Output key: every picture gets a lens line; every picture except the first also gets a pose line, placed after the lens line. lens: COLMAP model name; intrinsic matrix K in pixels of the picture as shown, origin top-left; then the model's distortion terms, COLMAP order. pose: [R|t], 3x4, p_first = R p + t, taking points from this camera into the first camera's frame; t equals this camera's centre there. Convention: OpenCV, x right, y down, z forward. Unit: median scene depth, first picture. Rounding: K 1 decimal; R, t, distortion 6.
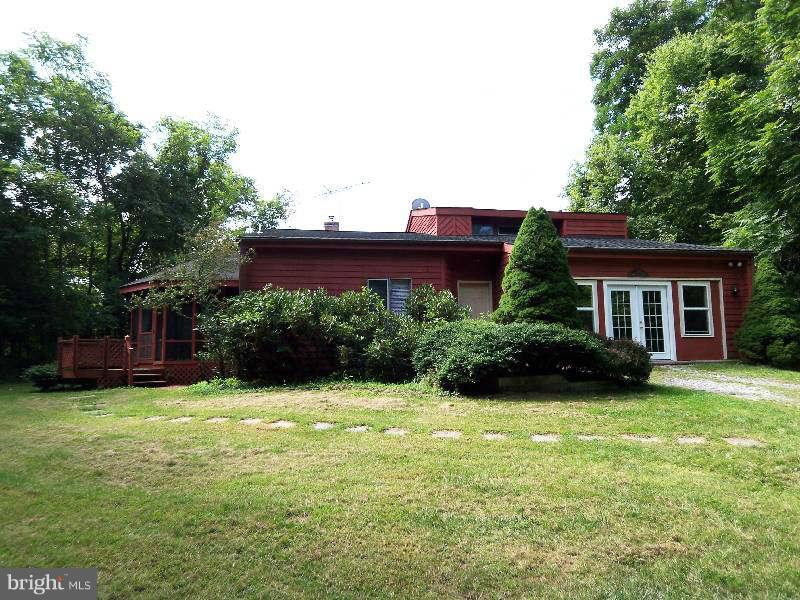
lens RADIAL K [[536.0, 0, 399.3], [0, 536.0, 304.3], [0, 0, 1]] dist [-0.018565, -0.033397]
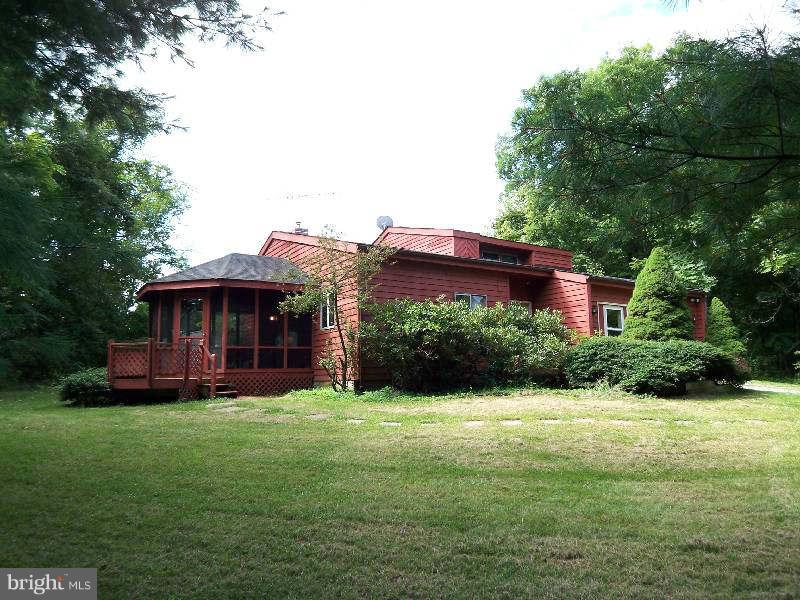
lens RADIAL K [[536.0, 0, 397.7], [0, 536.0, 298.1], [0, 0, 1]] dist [-0.018565, -0.033397]
pose [[0.919018, 0.061126, 0.389447, -0.569948], [-0.047467, 0.997876, -0.044610, 0.014448], [-0.391347, 0.022511, 0.919968, 0.059026]]
